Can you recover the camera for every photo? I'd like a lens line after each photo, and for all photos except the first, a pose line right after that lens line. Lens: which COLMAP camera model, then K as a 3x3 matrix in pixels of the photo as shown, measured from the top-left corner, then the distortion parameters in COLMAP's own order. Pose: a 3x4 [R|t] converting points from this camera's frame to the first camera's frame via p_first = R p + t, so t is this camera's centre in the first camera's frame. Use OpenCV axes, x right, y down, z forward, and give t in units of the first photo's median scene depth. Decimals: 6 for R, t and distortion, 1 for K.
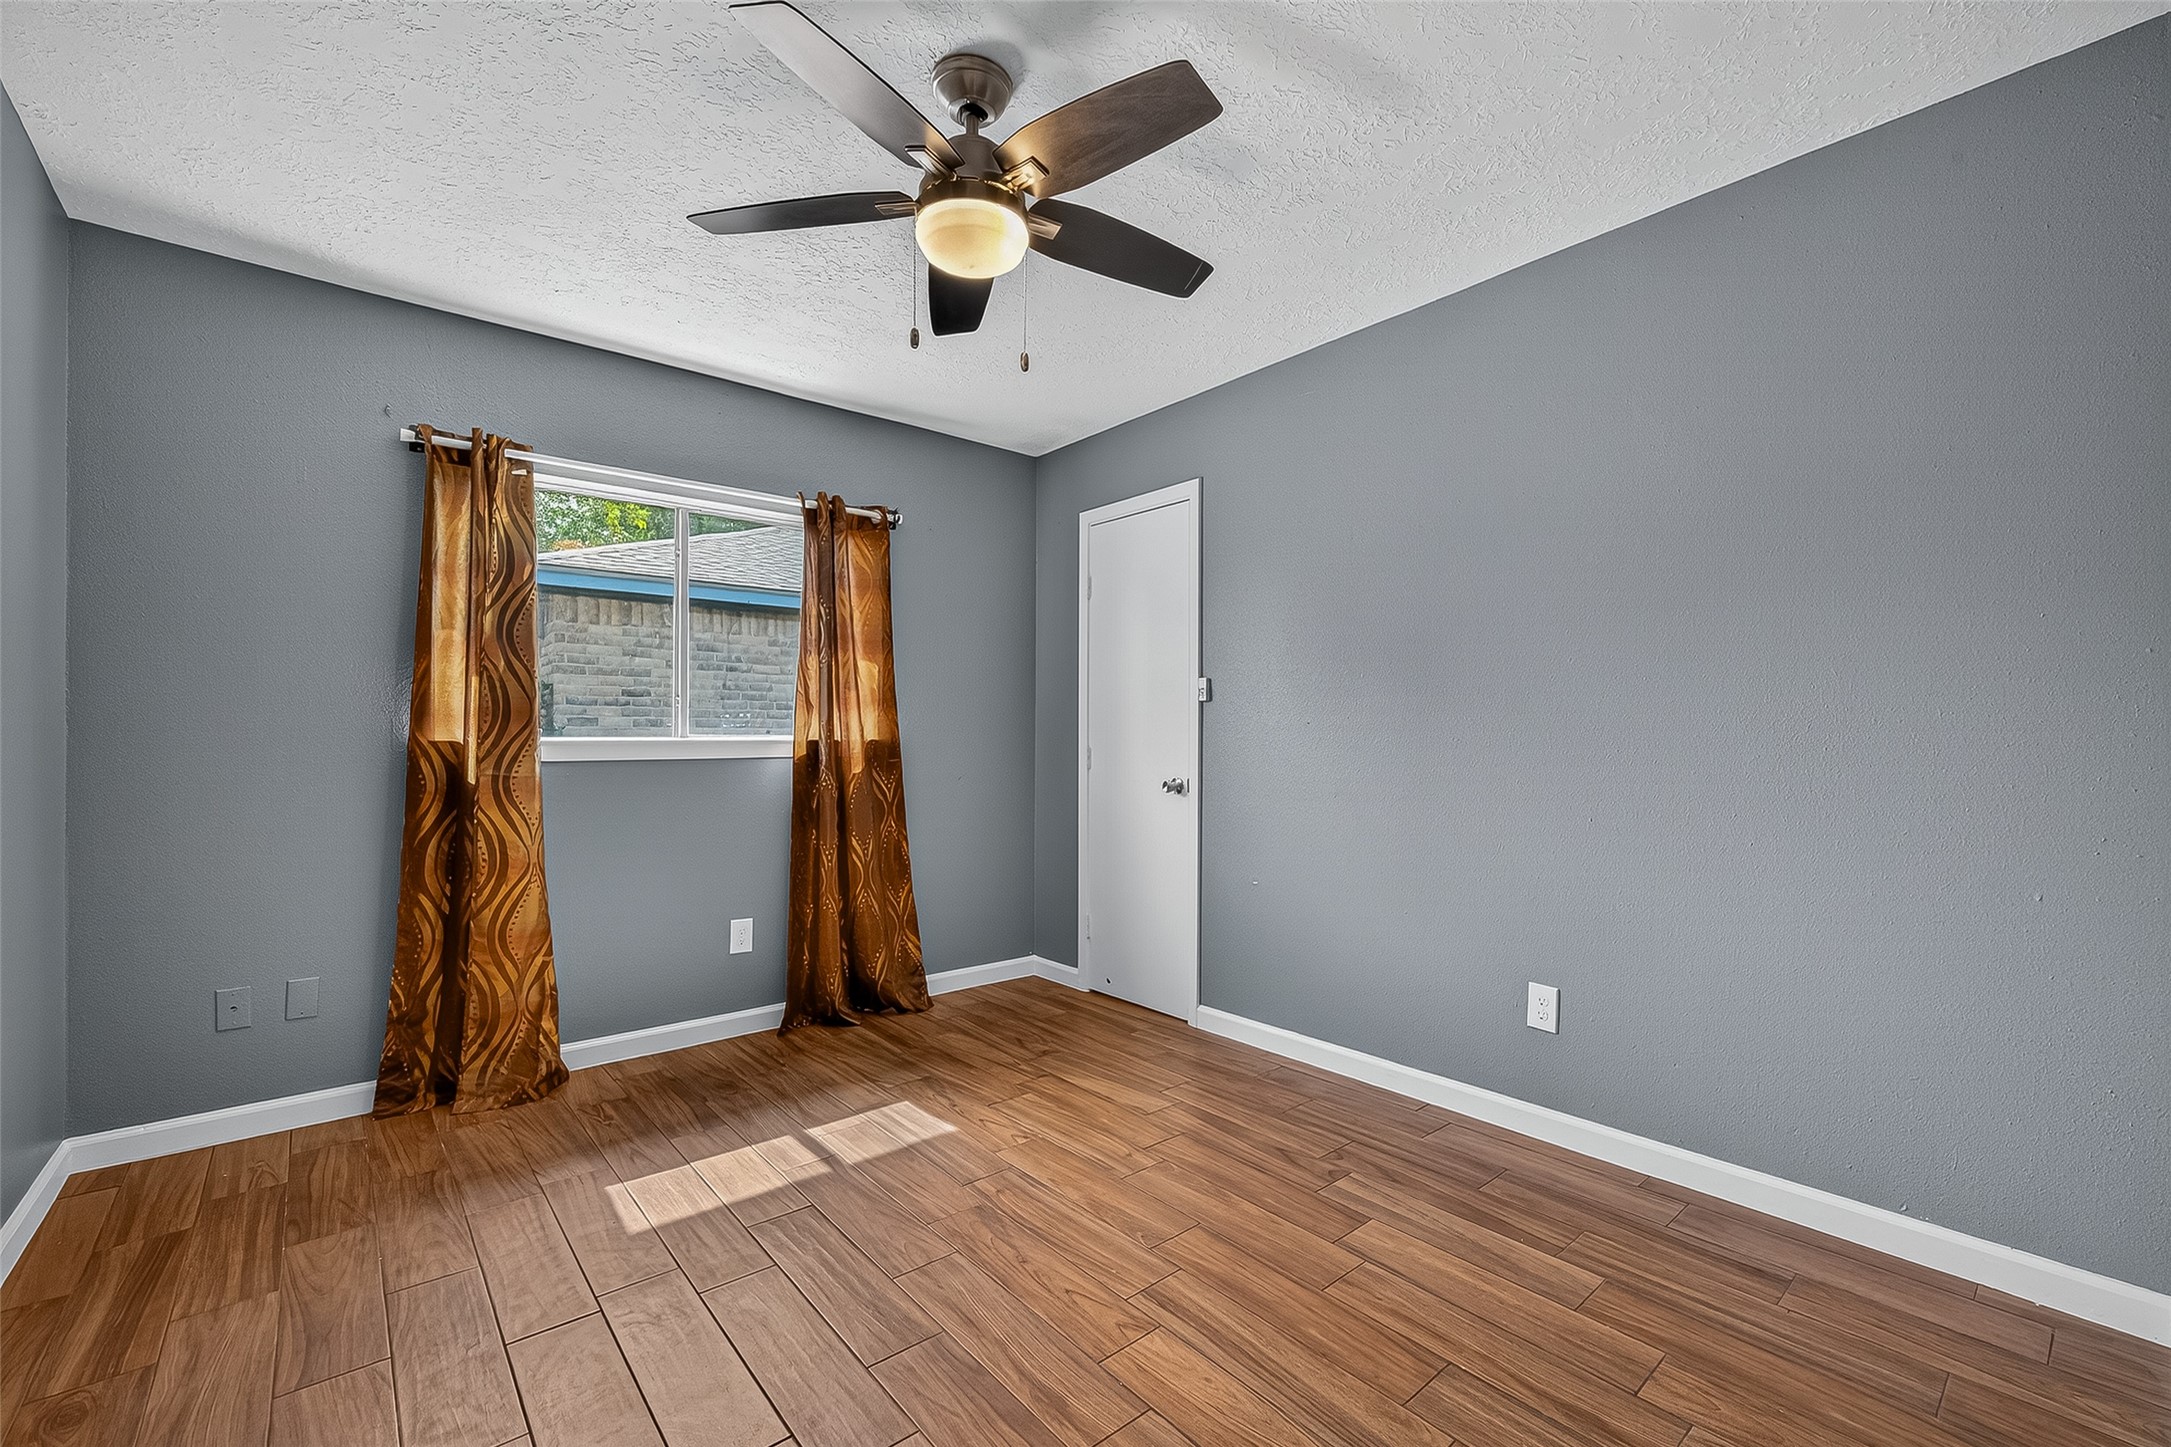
lens RADIAL K [[858.8, 0, 1080.9], [0, 858.8, 742.6], [0, 0, 1]] dist [0.000911, -0.000181]
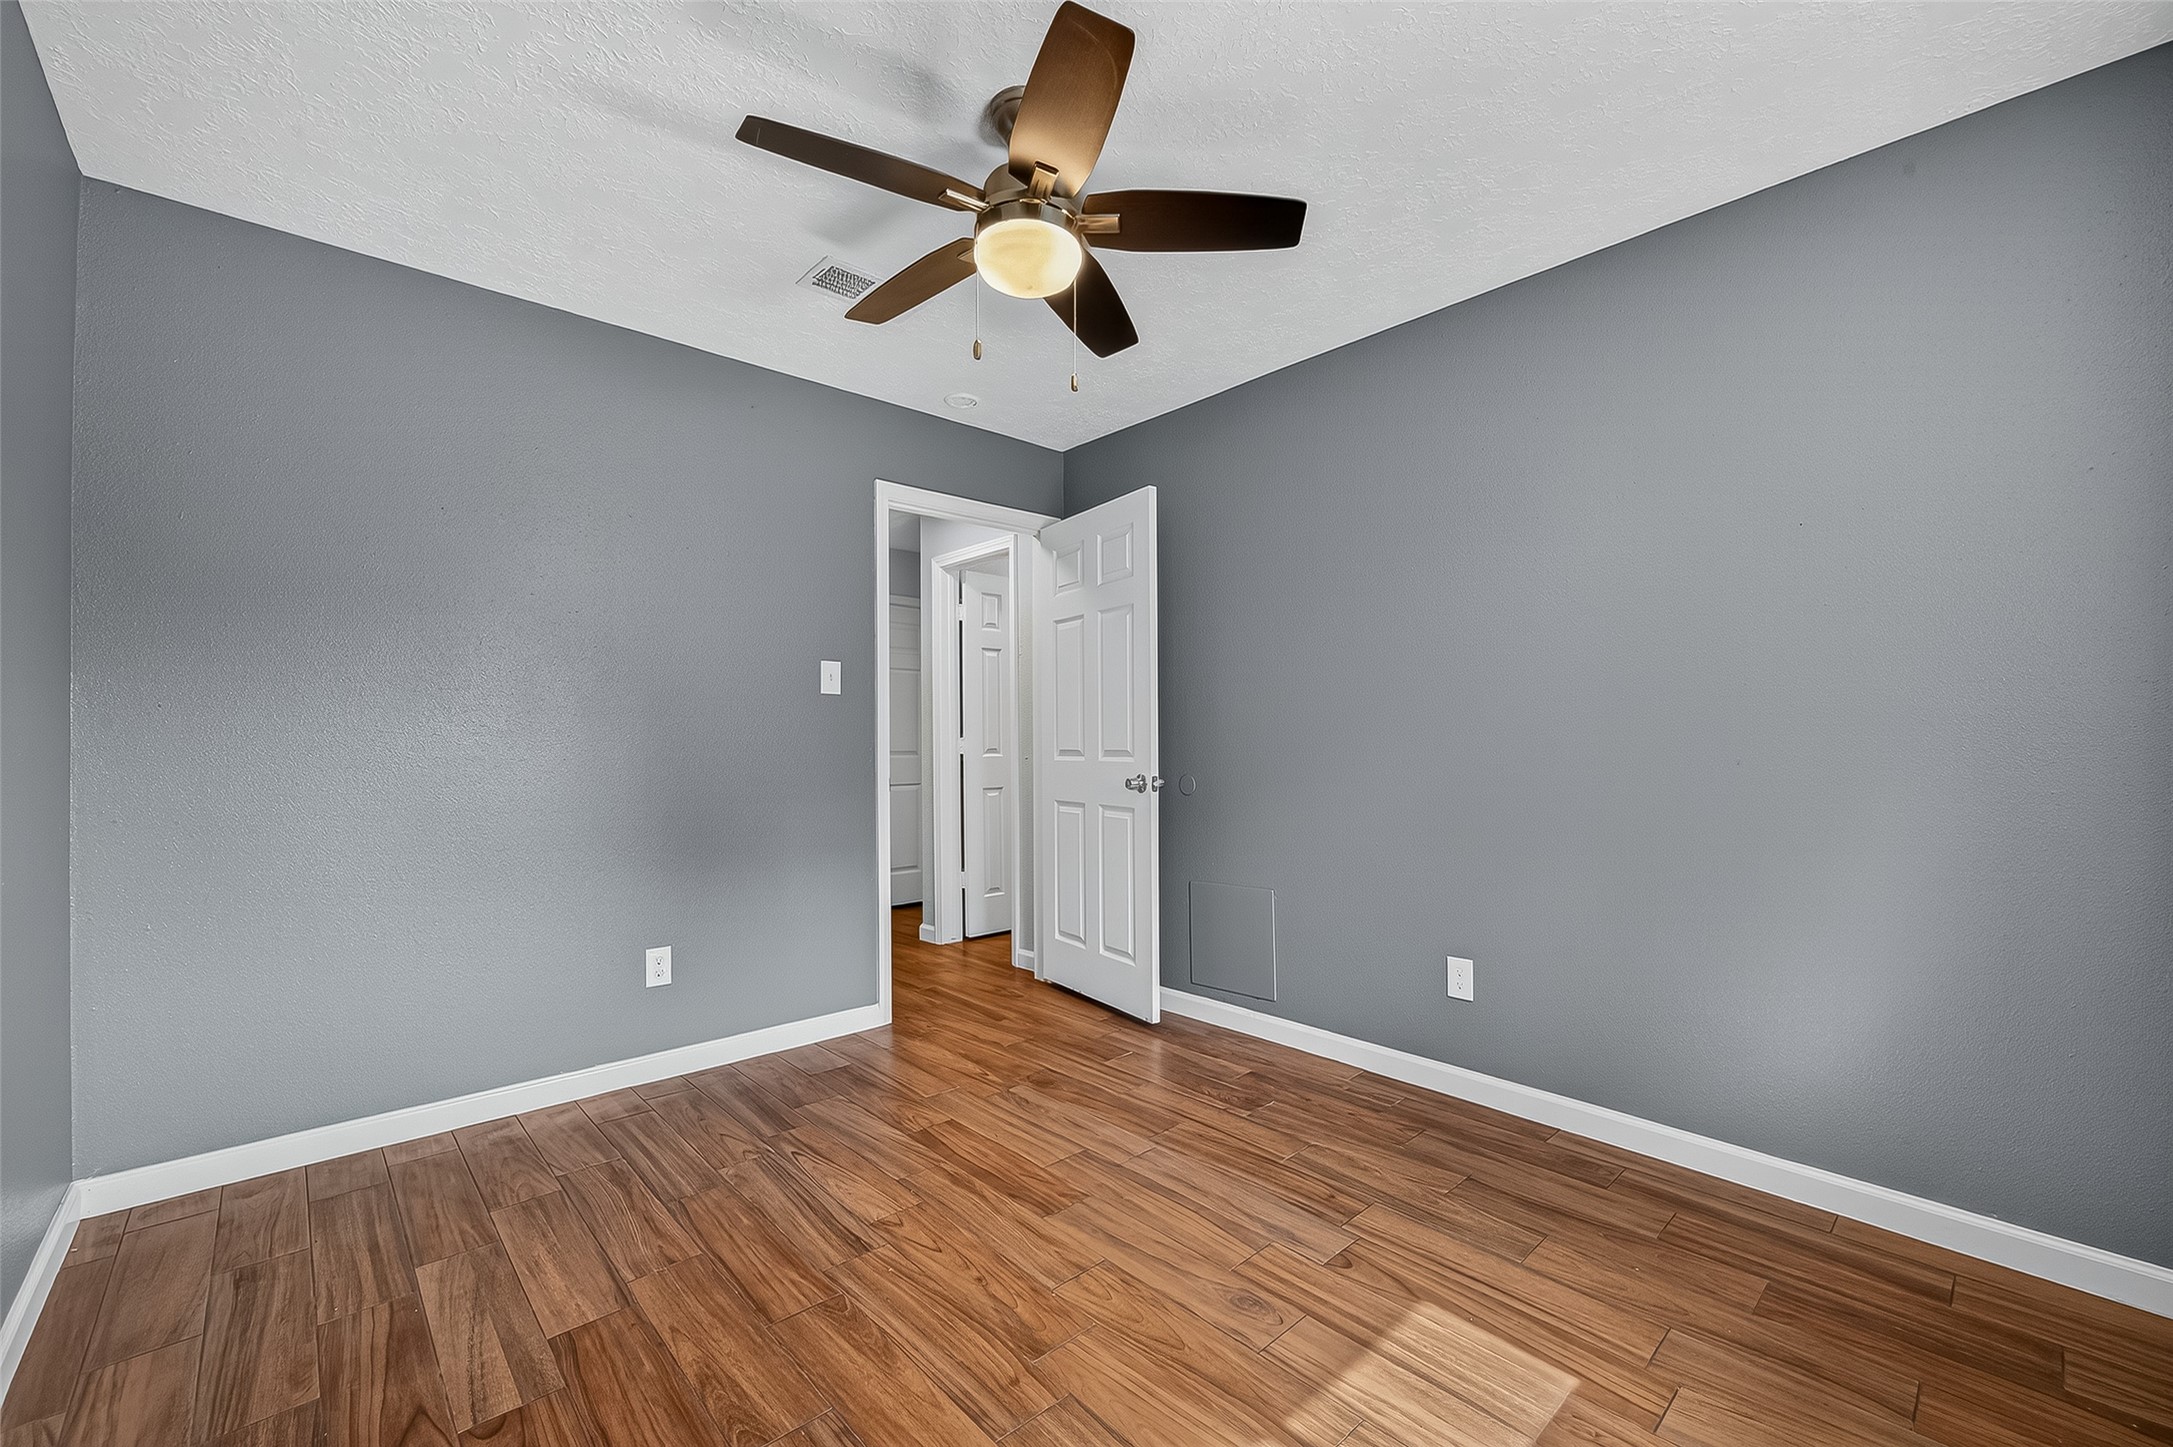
lens RADIAL K [[859.6, 0, 1081.9], [0, 859.6, 742.7], [0, 0, 1]] dist [0.000911, -0.000181]
pose [[-0.998490, 0.000418, -0.054934, -0.132419], [0.000106, 0.999984, 0.005686, -0.013015], [0.054936, 0.005672, -0.998474, 2.034642]]
